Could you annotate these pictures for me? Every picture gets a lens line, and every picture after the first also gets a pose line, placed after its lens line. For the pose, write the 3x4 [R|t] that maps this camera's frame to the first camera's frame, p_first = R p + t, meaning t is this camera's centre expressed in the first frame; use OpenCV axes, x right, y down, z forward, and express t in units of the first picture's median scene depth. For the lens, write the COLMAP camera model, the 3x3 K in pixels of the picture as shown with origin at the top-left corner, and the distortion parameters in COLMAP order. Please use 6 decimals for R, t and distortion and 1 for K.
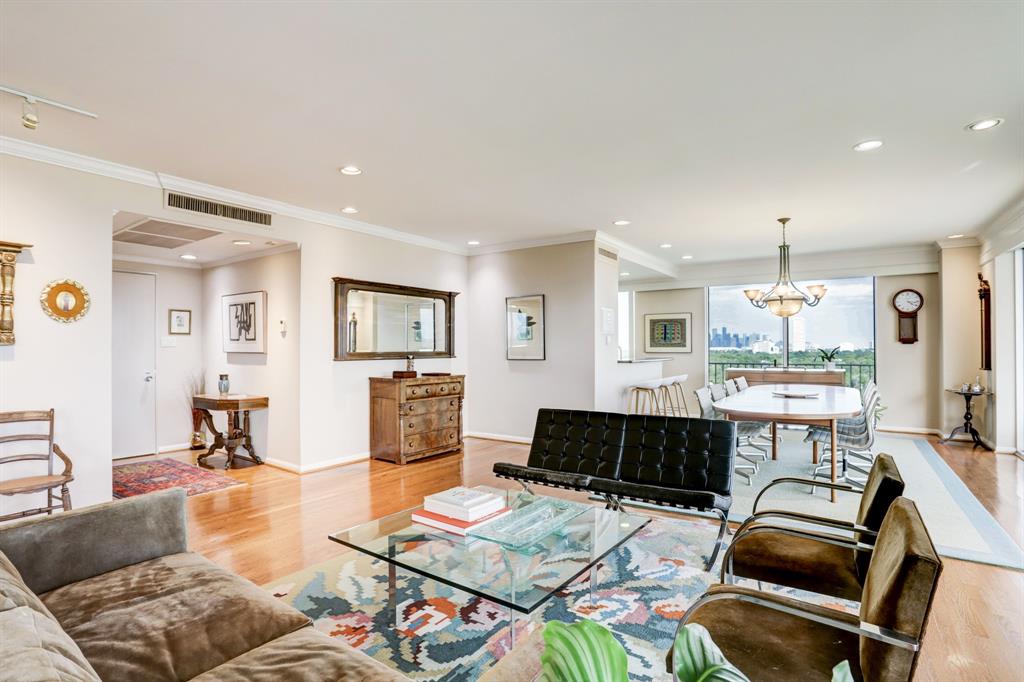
lens RADIAL K [[511.9, 0, 526.0], [0, 511.9, 343.4], [0, 0, 1]] dist [-0.022015, 0.005485]
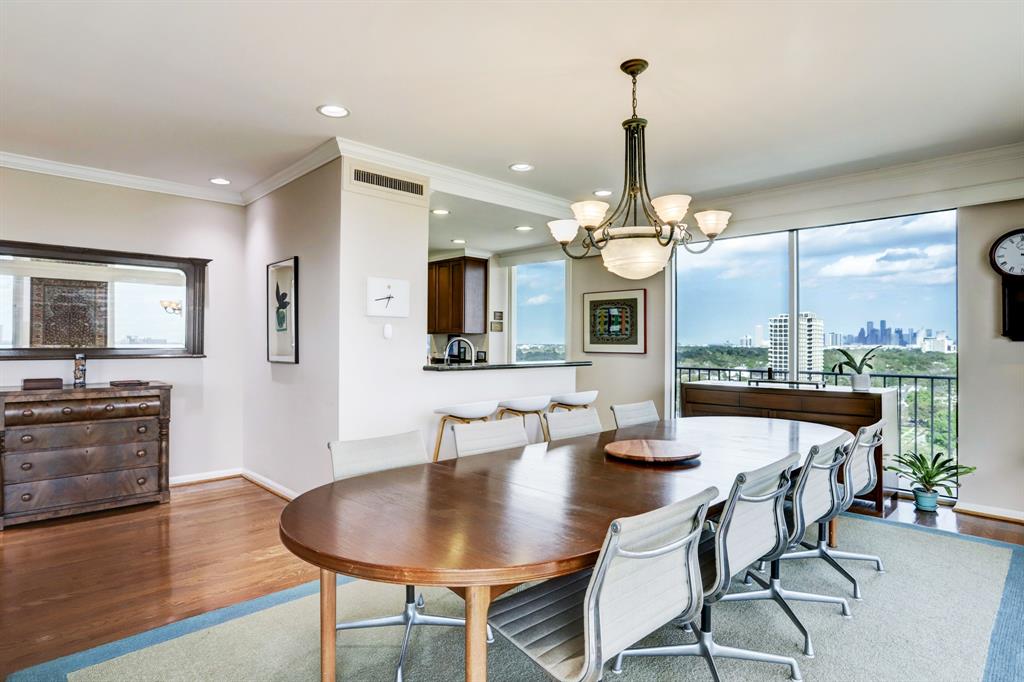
lens RADIAL K [[553.8, 0, 514.4], [0, 553.8, 344.2], [0, 0, 1]] dist [-0.015756, 0.001483]
pose [[0.974948, 0.007172, -0.222317, 0.419814], [-0.005013, 0.999935, 0.010276, 0.001106], [0.222376, -0.008904, 0.974920, 0.401137]]
